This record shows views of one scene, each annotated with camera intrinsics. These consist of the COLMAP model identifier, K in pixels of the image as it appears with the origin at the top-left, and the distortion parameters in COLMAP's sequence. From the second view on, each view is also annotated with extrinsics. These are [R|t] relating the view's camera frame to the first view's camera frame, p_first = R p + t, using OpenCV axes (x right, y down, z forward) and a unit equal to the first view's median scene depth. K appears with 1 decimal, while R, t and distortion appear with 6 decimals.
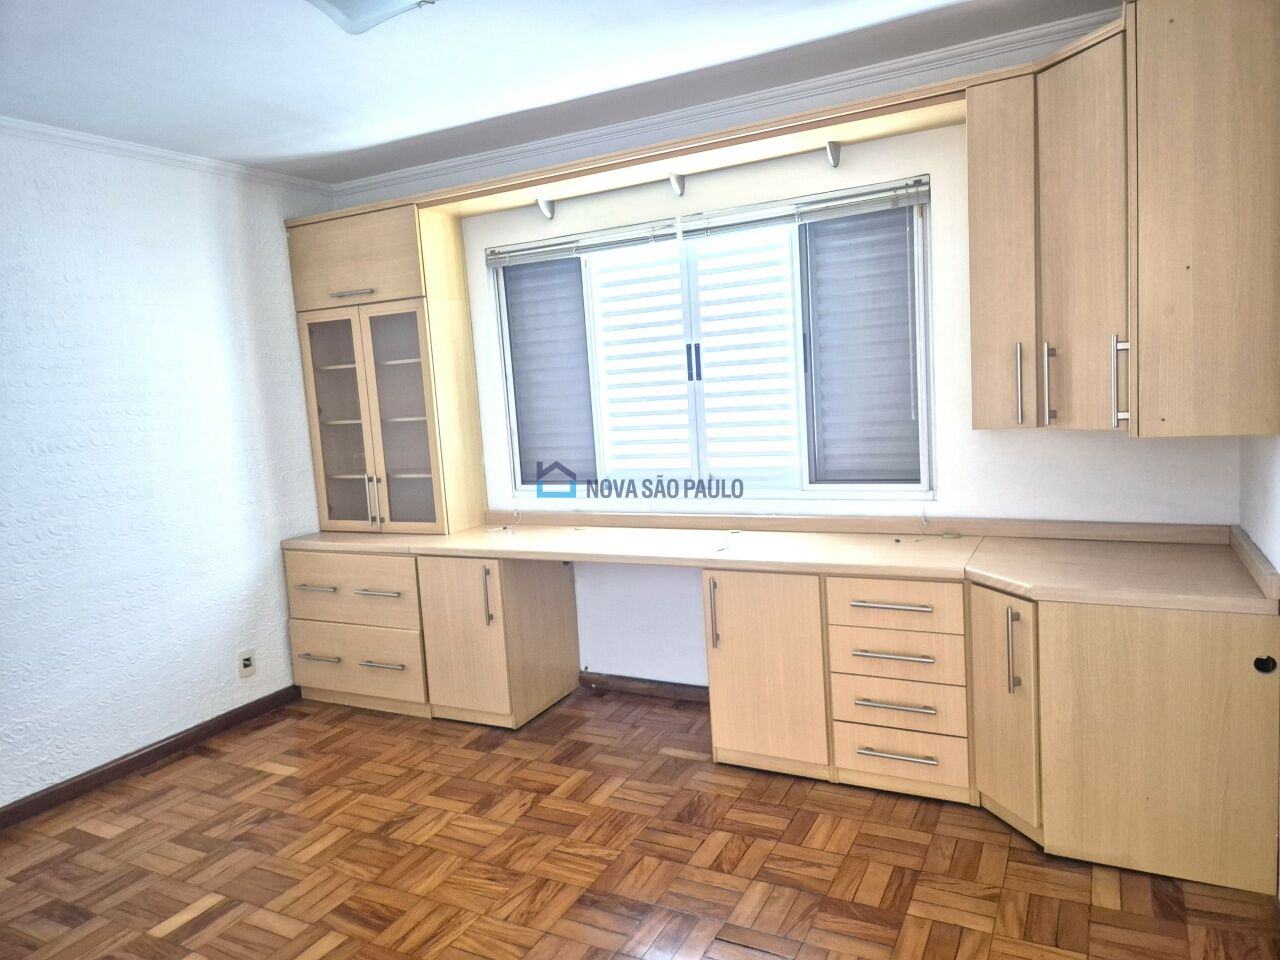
lens RADIAL K [[849.2, 0, 623.9], [0, 849.2, 470.1], [0, 0, 1]] dist [0.066198, -0.050622]
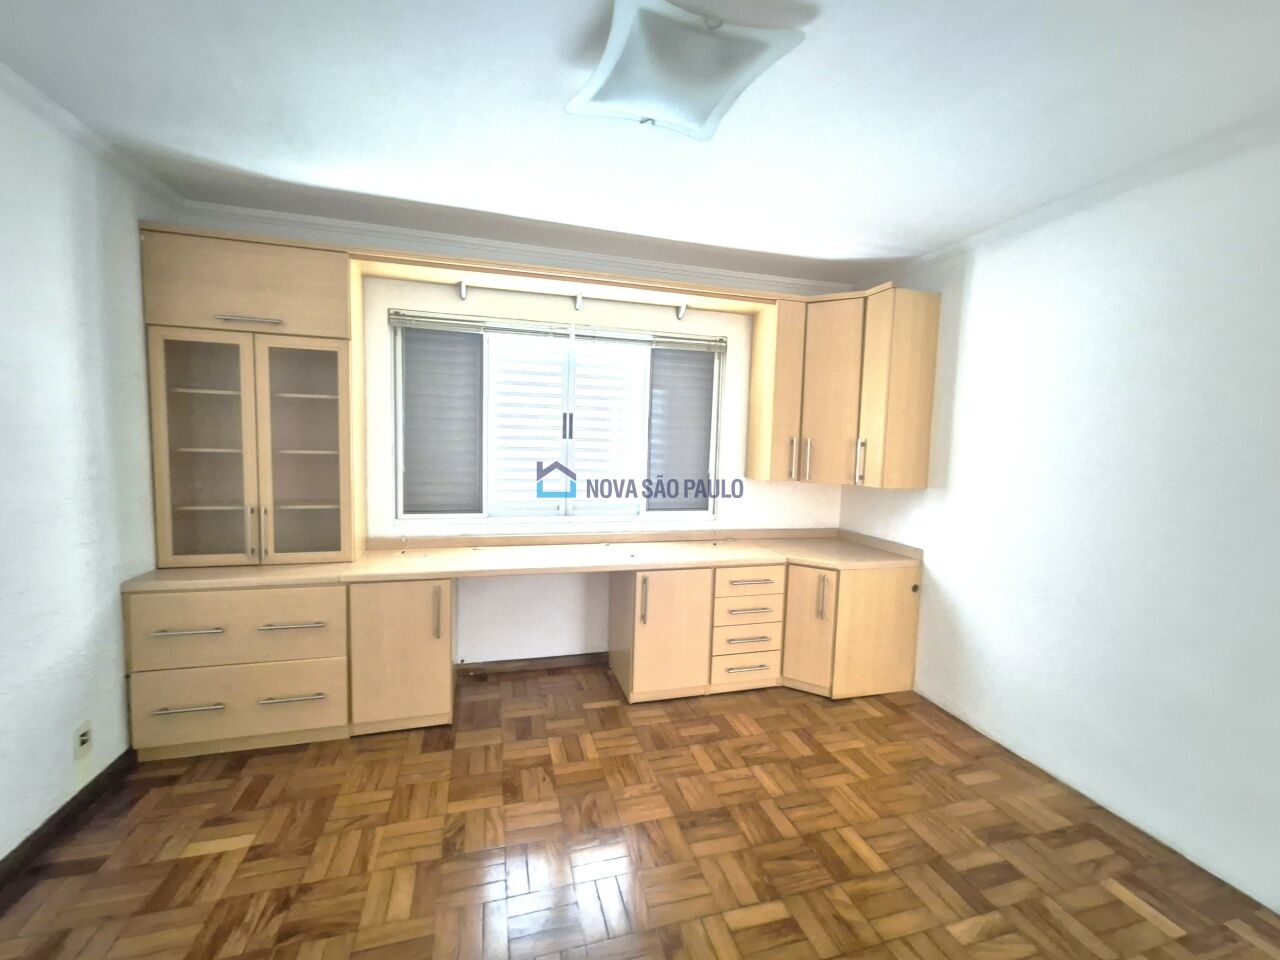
lens RADIAL K [[527.6, 0, 630.7], [0, 527.6, 478.5], [0, 0, 1]] dist [-0.001026, 0.001870]
pose [[0.719403, 0.030124, 0.693939, -0.524176], [-0.004110, 0.999226, -0.039116, -0.005801], [-0.694580, 0.025288, 0.718971, 0.343530]]
